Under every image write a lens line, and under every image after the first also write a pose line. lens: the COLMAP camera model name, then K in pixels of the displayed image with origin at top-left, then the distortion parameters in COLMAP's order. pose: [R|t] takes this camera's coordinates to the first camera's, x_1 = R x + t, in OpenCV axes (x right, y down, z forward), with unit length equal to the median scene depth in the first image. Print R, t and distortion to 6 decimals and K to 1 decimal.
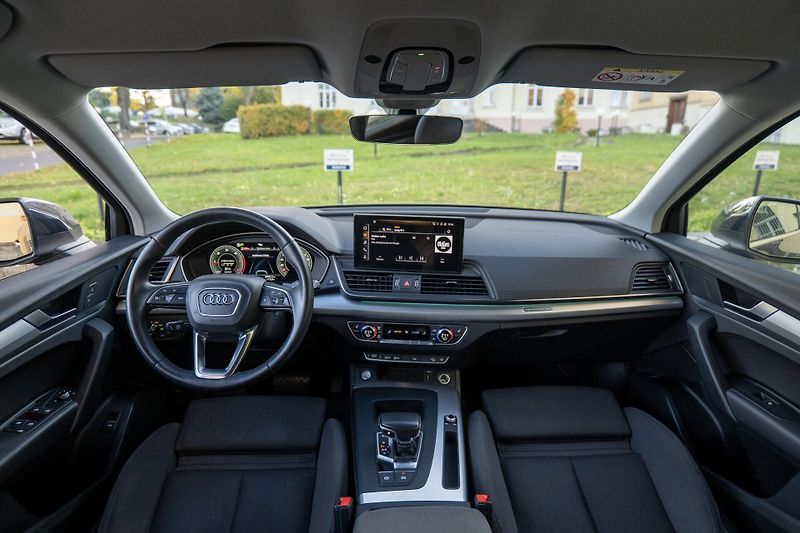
lens RADIAL K [[471.2, 0, 400.0], [0, 471.2, 266.5], [0, 0, 1]] dist [-0.014323, 0.001126]
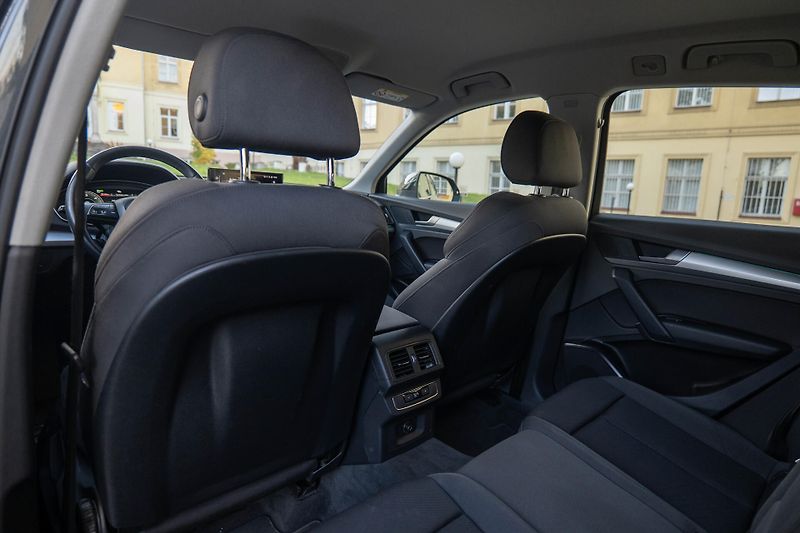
lens RADIAL K [[471.2, 0, 400.0], [0, 471.2, 266.5], [0, 0, 1]] dist [-0.014323, 0.001126]
pose [[0.743089, -0.074929, 0.664984, -0.595239], [0.122633, 0.992131, -0.025245, 0.270462], [-0.657860, 0.100308, 0.746431, -0.352109]]
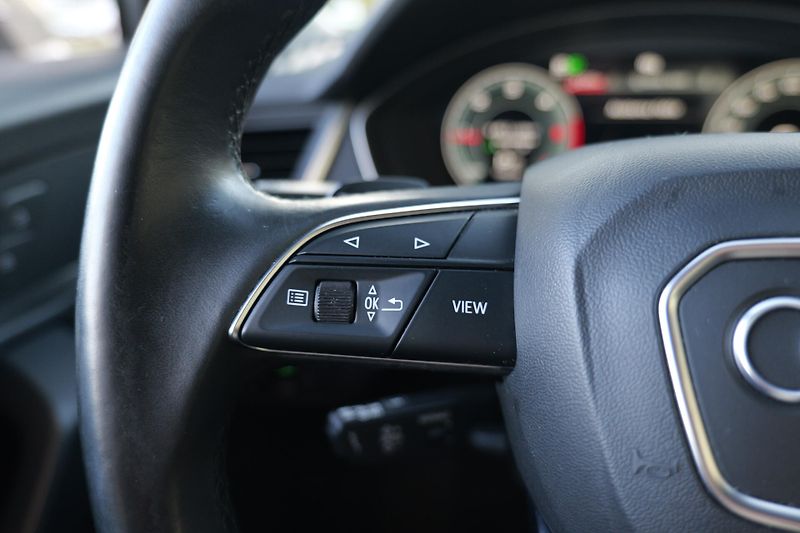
lens RADIAL K [[471.2, 0, 400.0], [0, 471.2, 266.5], [0, 0, 1]] dist [-0.014323, 0.001126]
pose [[0.988164, 0.056803, -0.142496, -0.406193], [-0.038689, 0.991171, 0.126816, 0.034629], [0.148441, -0.119802, 0.981638, 0.753192]]
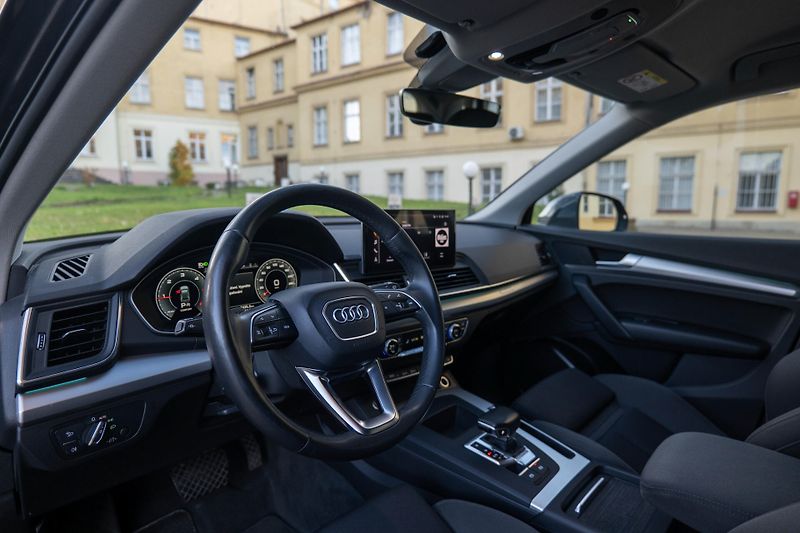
lens RADIAL K [[471.2, 0, 400.0], [0, 471.2, 266.5], [0, 0, 1]] dist [-0.014323, 0.001126]
pose [[0.708854, -0.102141, 0.697921, -0.630506], [0.180461, 0.982791, -0.039456, 0.033263], [-0.681880, 0.153916, 0.715087, 0.359523]]
